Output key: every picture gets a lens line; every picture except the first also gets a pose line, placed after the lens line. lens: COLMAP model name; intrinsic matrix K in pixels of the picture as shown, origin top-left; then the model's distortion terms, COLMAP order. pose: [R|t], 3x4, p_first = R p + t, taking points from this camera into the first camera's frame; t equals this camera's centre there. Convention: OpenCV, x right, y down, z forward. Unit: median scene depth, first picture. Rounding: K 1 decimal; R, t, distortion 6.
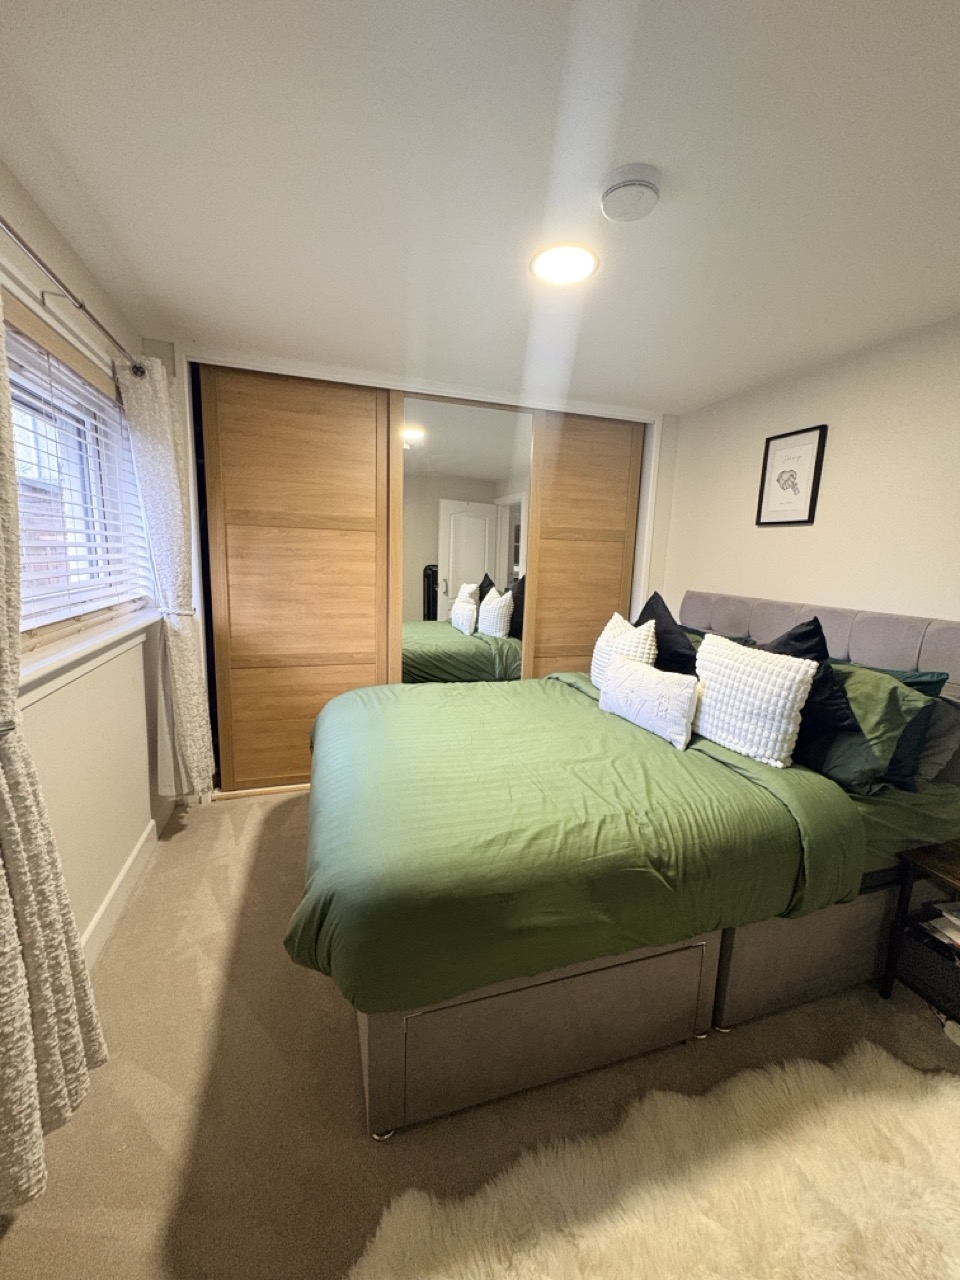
lens RADIAL K [[508.4, 0, 478.3], [0, 508.4, 642.0], [0, 0, 1]] dist [0.002337, 0.000102]
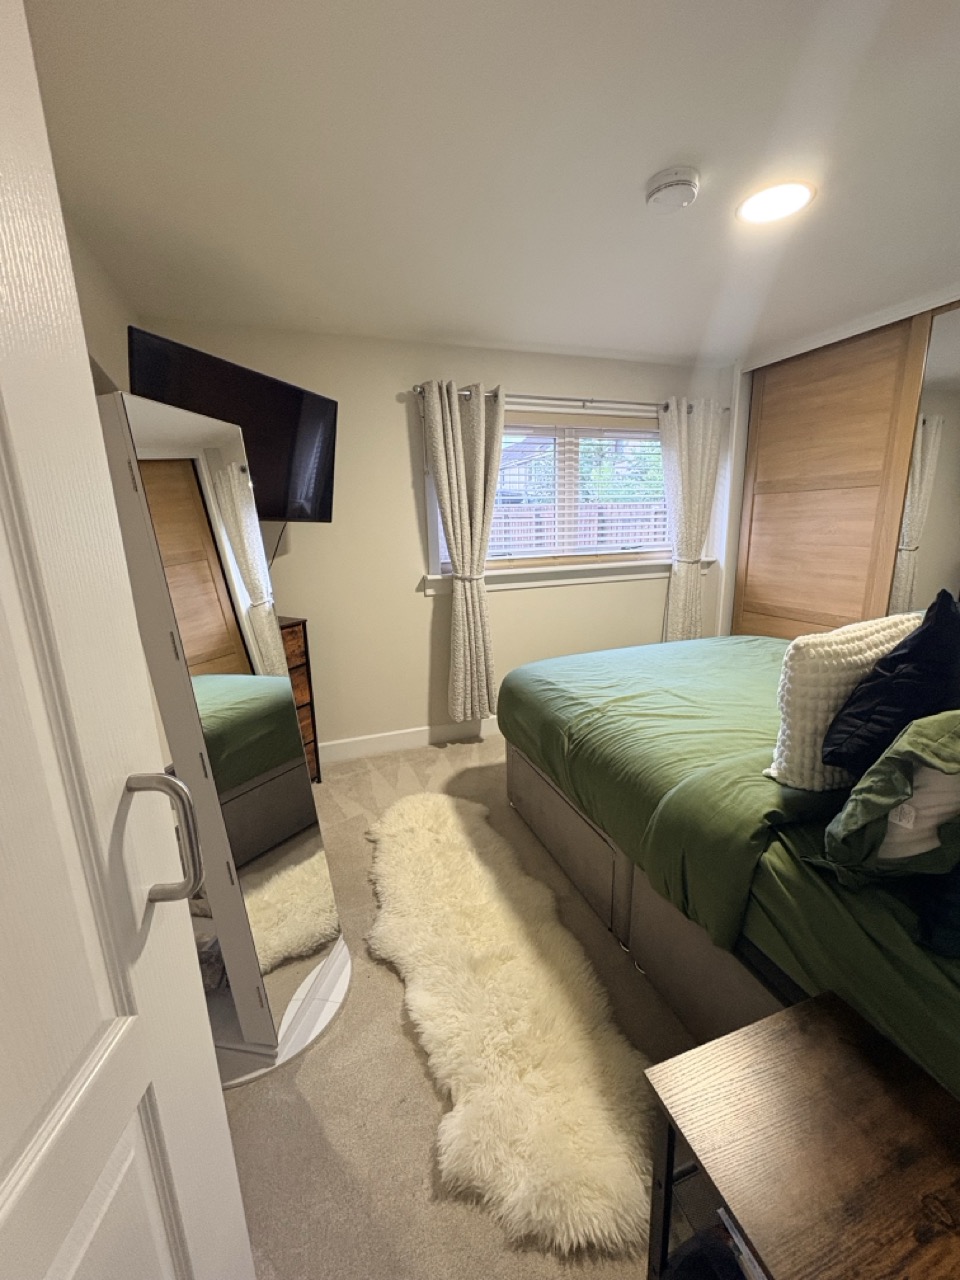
lens RADIAL K [[508.4, 0, 479.8], [0, 508.4, 638.4], [0, 0, 1]] dist [0.002337, 0.000102]
pose [[0.031832, 0.188118, -0.981631, 0.759835], [-0.142041, 0.973011, 0.181860, -0.017825], [0.989349, 0.133643, 0.057694, 0.296031]]
